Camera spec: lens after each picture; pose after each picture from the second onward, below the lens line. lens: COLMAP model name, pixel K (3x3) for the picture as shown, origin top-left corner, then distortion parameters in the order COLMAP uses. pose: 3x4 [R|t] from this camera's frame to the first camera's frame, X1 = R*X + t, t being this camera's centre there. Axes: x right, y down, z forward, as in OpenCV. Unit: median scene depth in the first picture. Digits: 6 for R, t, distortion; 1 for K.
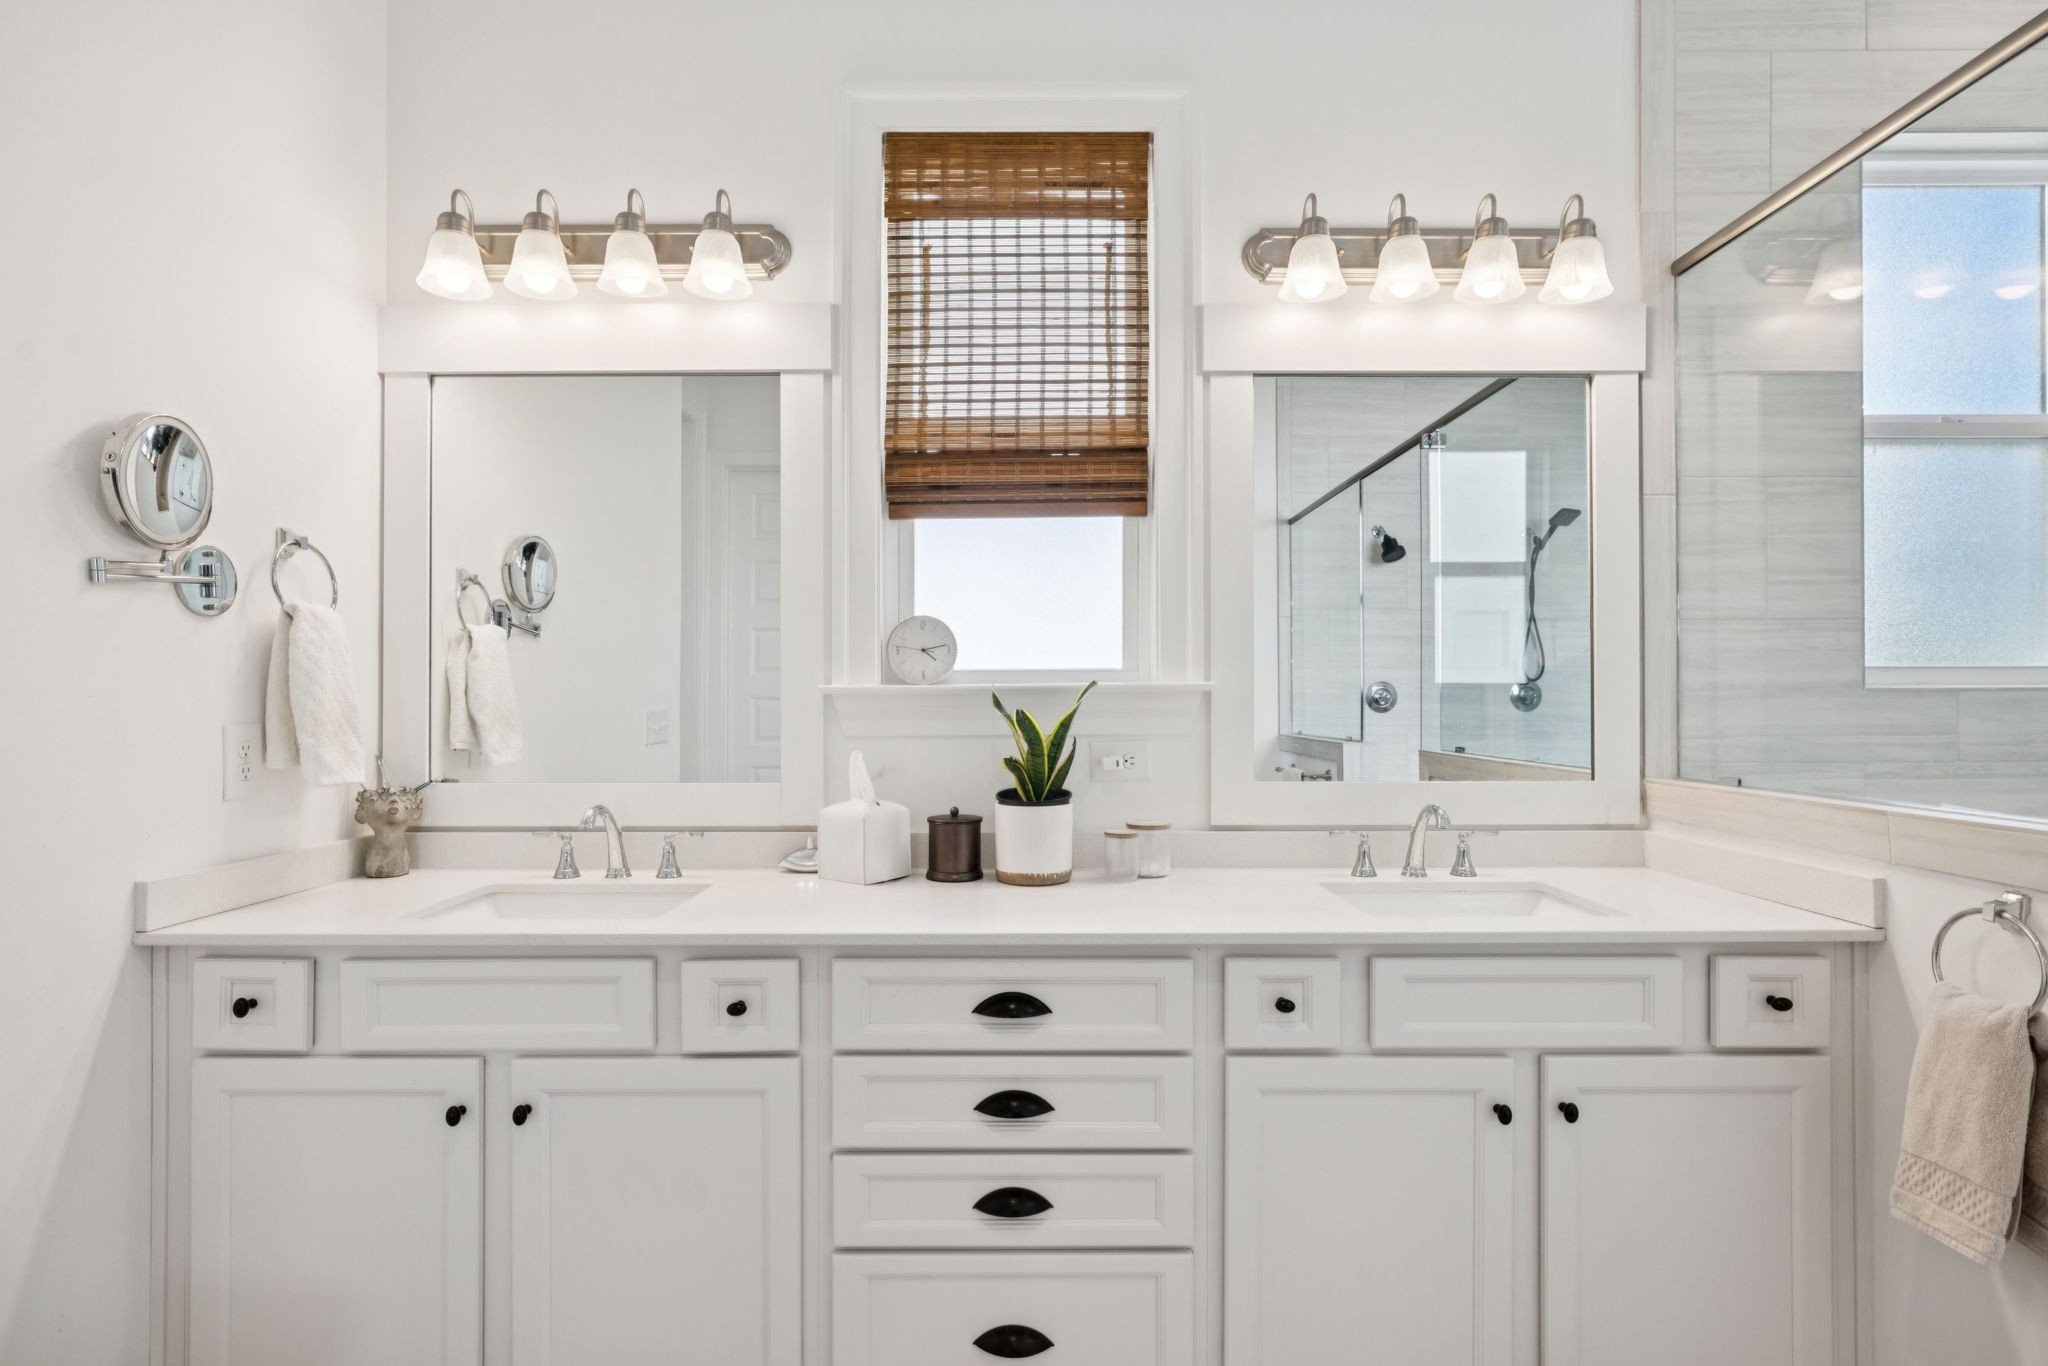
lens RADIAL K [[1000.3, 0, 1024.0], [0, 1000.3, 683.0], [0, 0, 1]] dist [-0.000767, 0.000547]
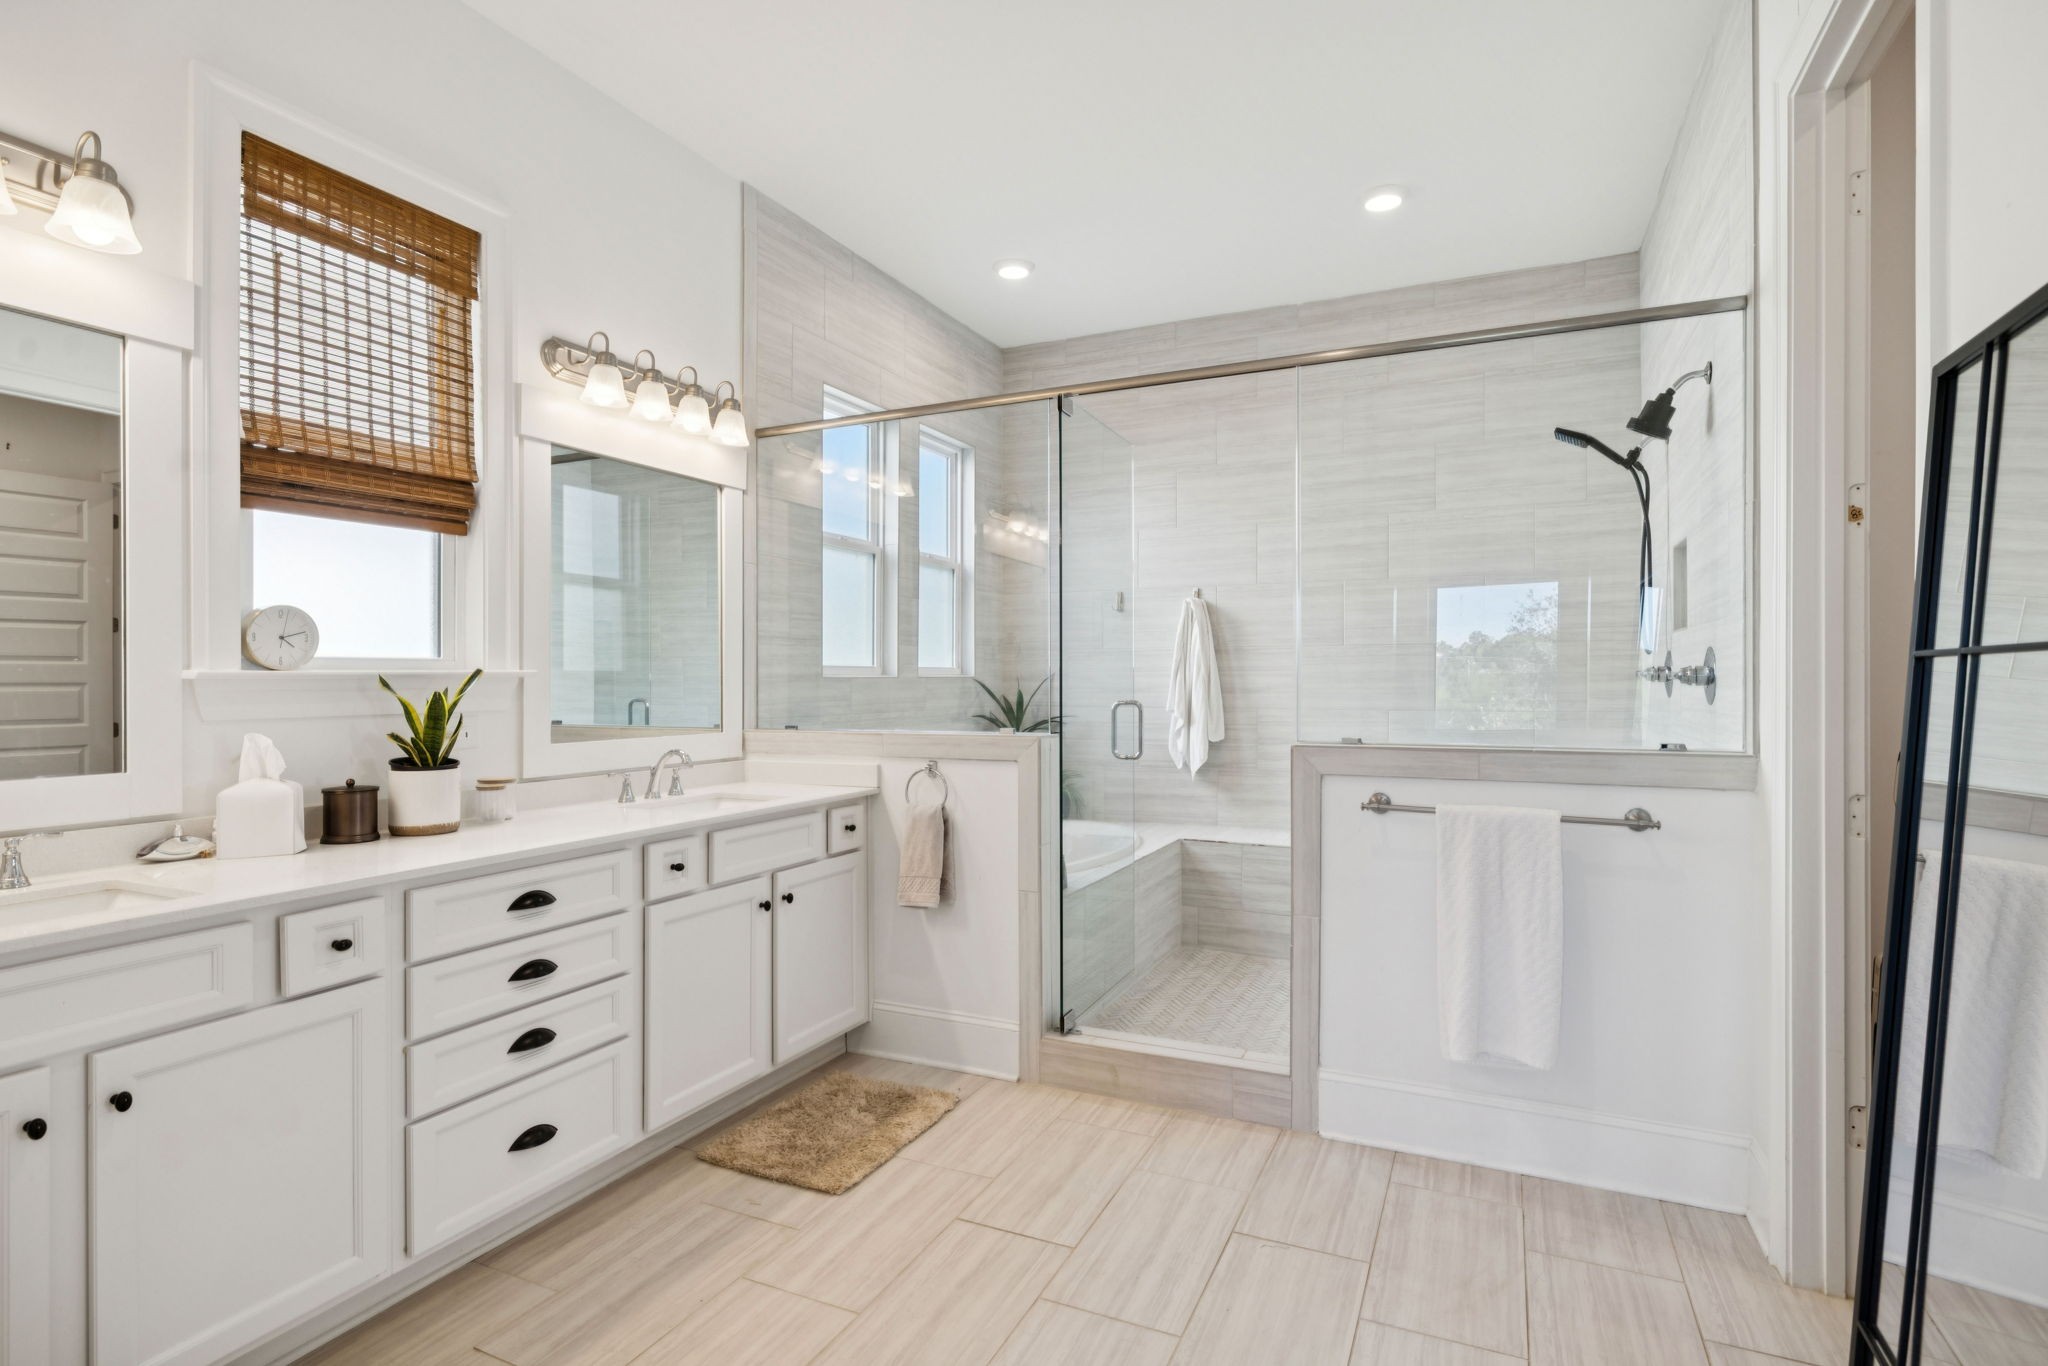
lens RADIAL K [[1000.3, 0, 1024.0], [0, 1000.3, 683.0], [0, 0, 1]] dist [-0.000767, 0.000547]
pose [[0.434354, -0.001659, 0.900741, -0.711225], [-0.007986, 0.999952, 0.005692, 0.002586], [-0.900707, -0.009666, 0.434320, -0.167860]]
